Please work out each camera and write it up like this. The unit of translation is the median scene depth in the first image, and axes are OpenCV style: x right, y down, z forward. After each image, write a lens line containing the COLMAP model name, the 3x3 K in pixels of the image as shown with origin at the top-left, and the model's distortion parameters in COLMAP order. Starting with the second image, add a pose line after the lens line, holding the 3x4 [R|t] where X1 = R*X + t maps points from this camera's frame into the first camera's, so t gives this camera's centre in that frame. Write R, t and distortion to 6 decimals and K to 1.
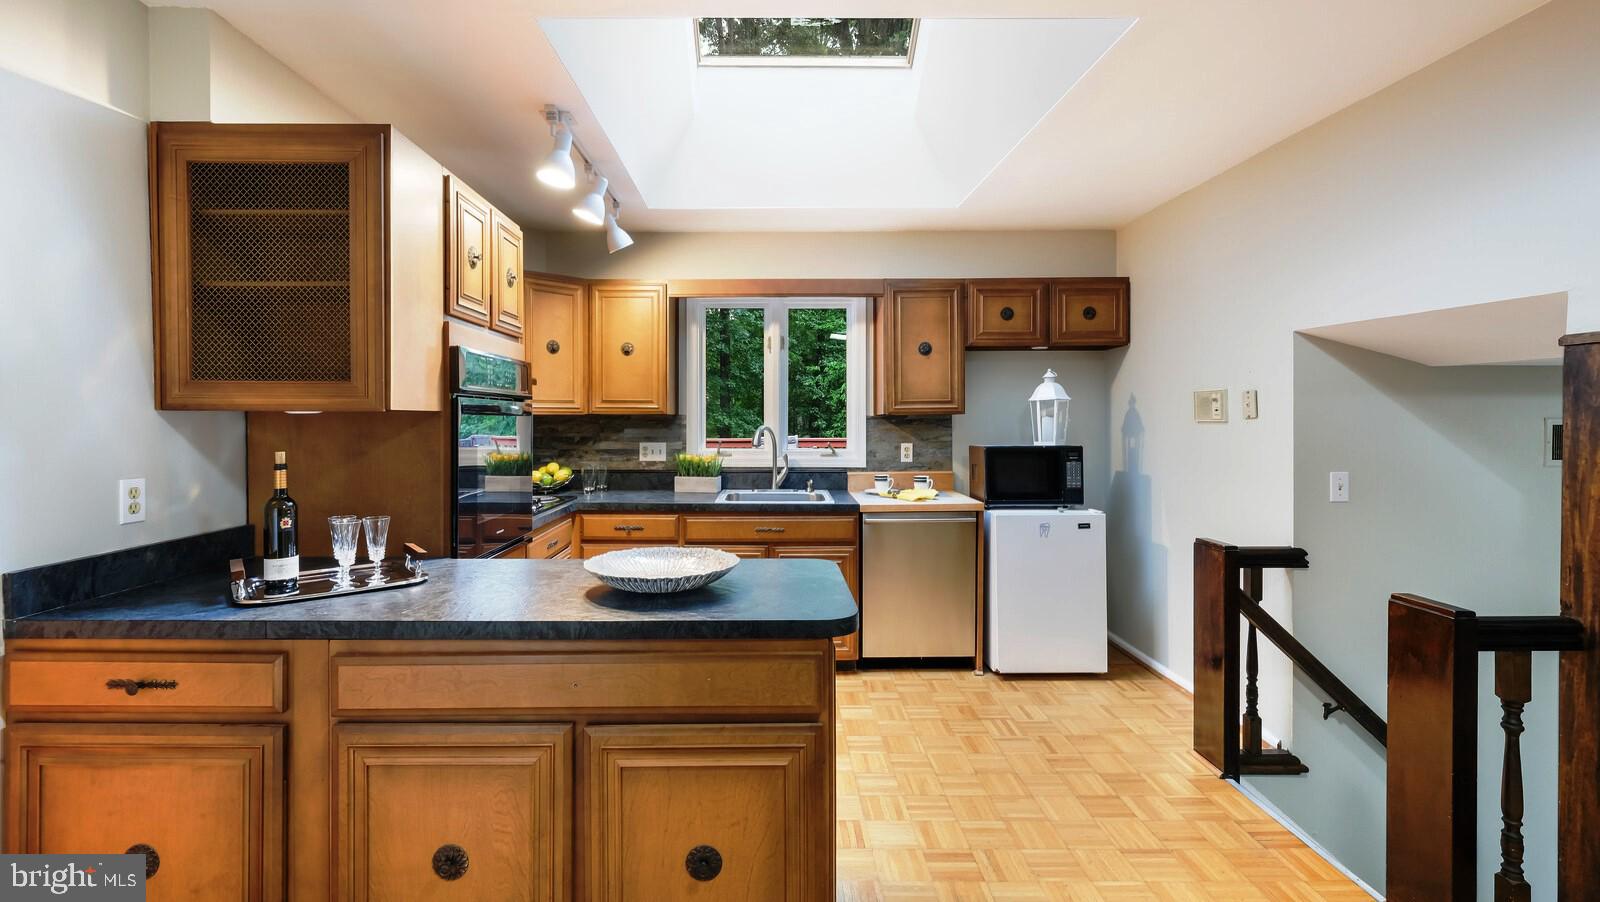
lens RADIAL K [[696.2, 0, 771.0], [0, 696.2, 428.2], [0, 0, 1]] dist [0.004552, -0.001168]
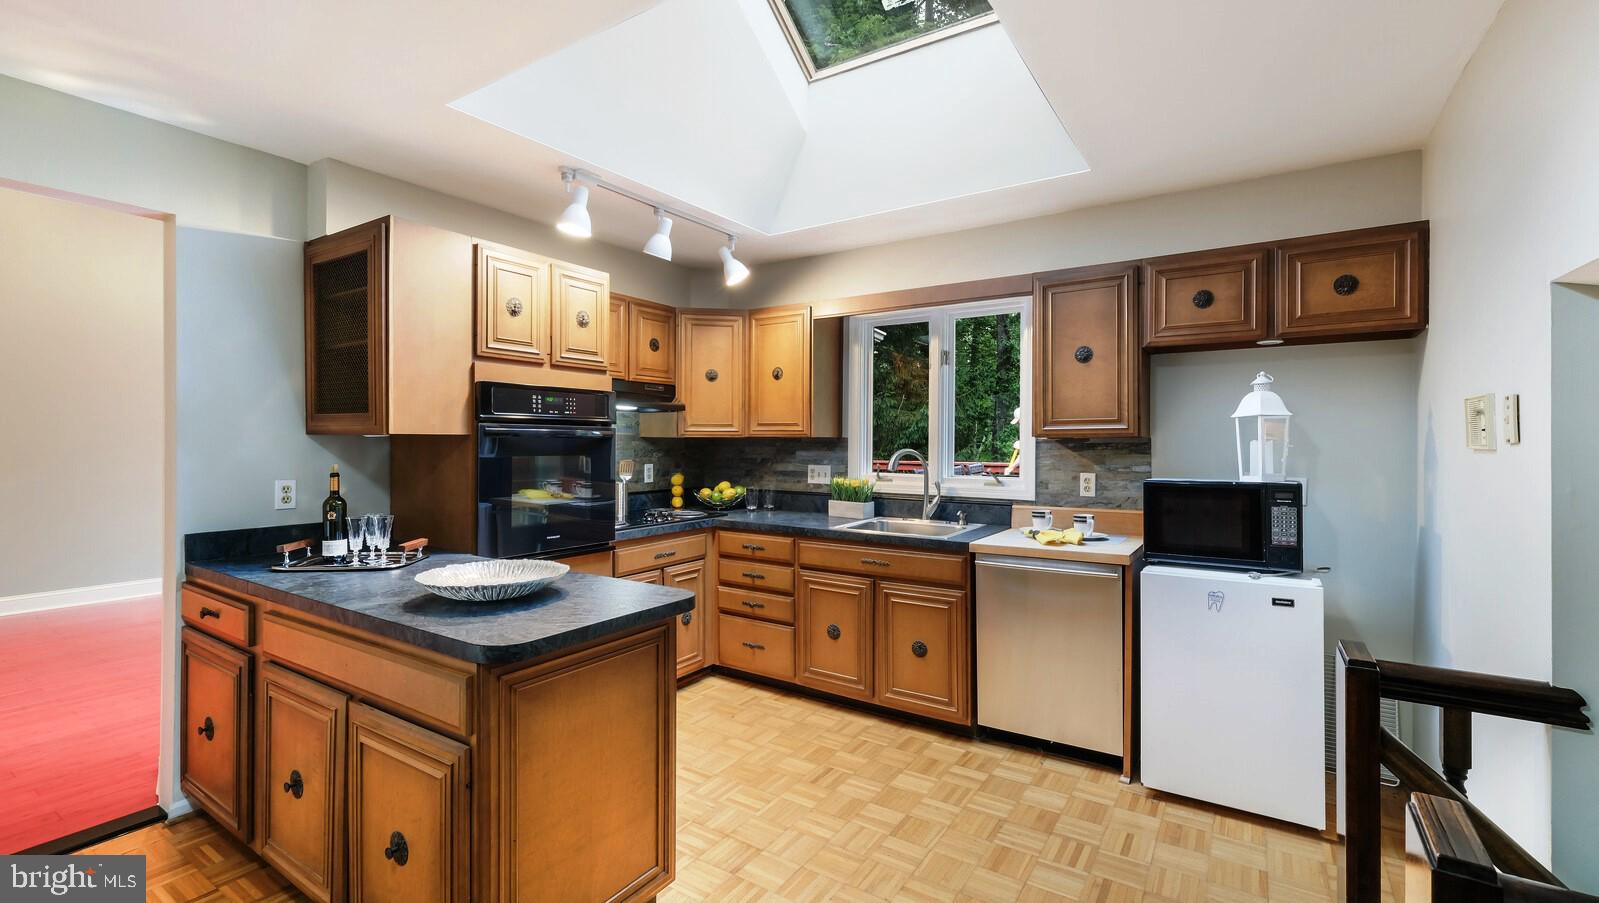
lens RADIAL K [[695.7, 0, 804.4], [0, 695.7, 444.8], [0, 0, 1]] dist [0.004552, -0.001168]
pose [[0.835241, 0.006261, -0.549848, 0.433358], [-0.010630, 0.999932, -0.004762, -0.004429], [0.549781, 0.009822, 0.835251, 0.180229]]
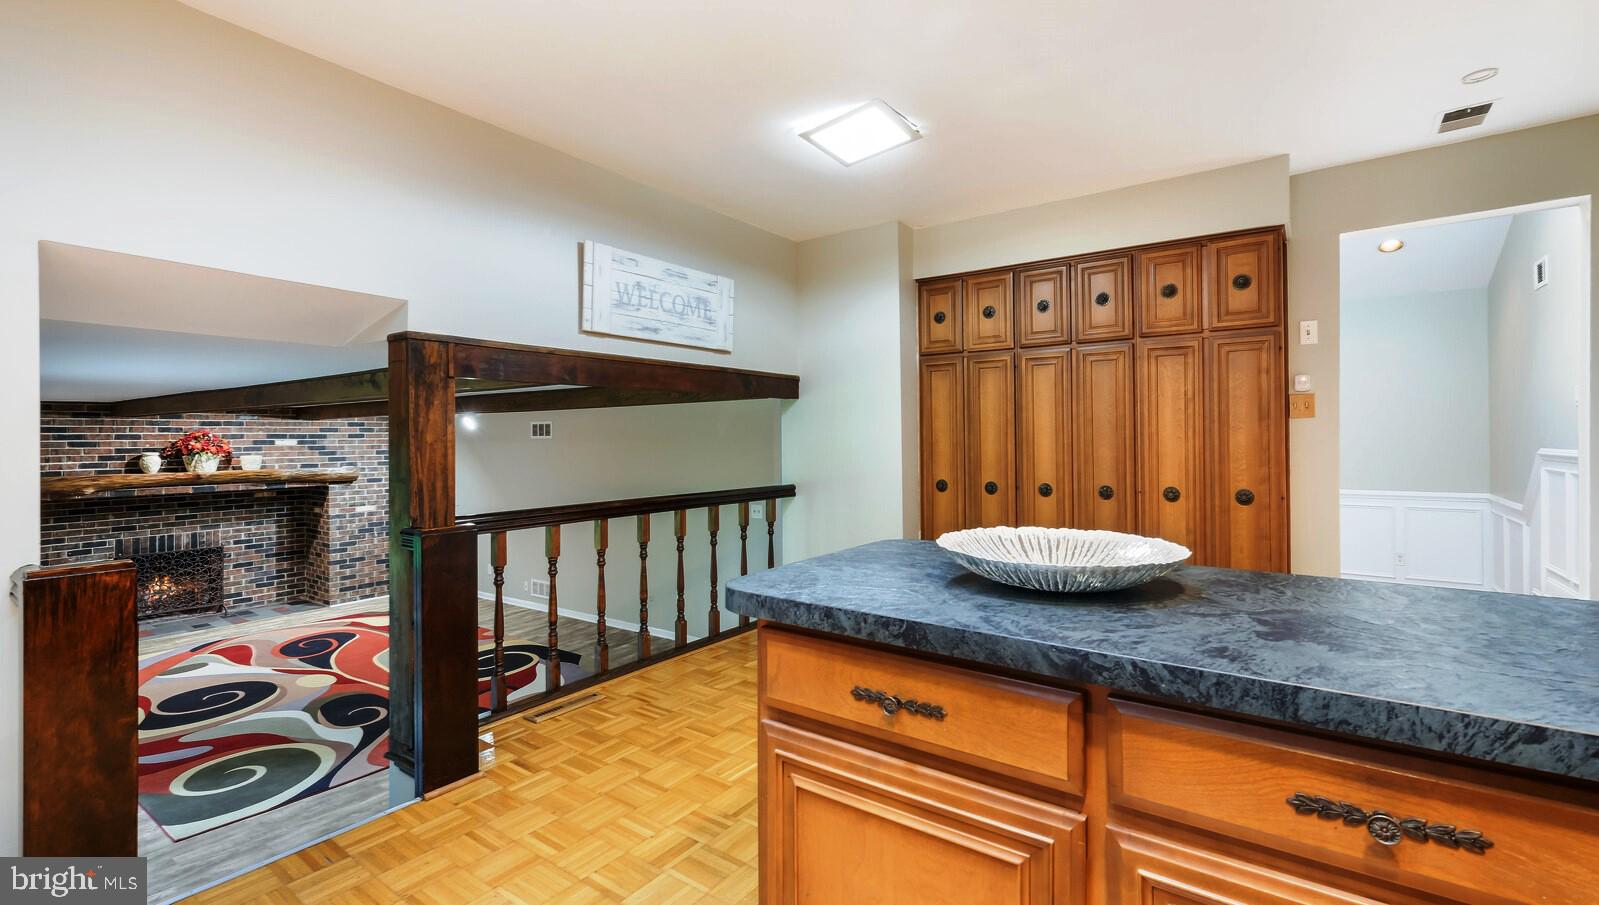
lens RADIAL K [[695.7, 0, 793.3], [0, 695.7, 431.0], [0, 0, 1]] dist [0.004552, -0.001168]
pose [[-0.806781, 0.010147, 0.590763, -0.171371], [0.015064, 0.999881, 0.003400, 0.040110], [-0.590658, 0.011642, -0.806838, 0.865375]]
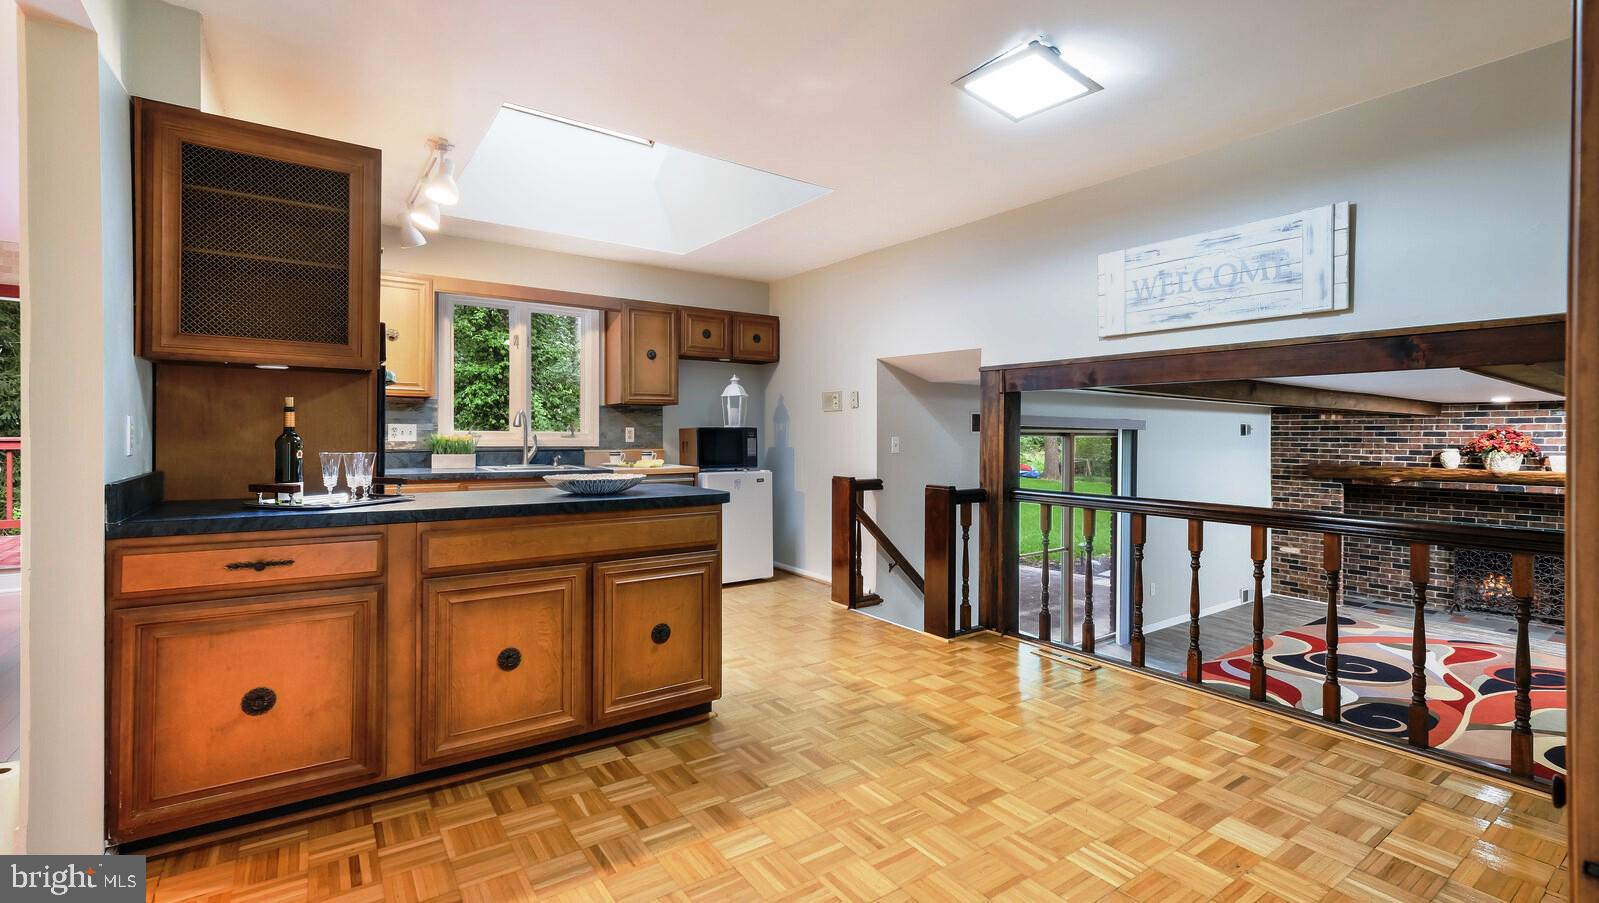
lens RADIAL K [[695.7, 0, 801.8], [0, 695.7, 438.1], [0, 0, 1]] dist [0.004552, -0.001168]
pose [[0.813999, 0.002302, 0.580862, -0.347884], [0.000931, 0.999986, -0.005268, 0.057802], [-0.580866, 0.004828, 0.813985, -0.269573]]
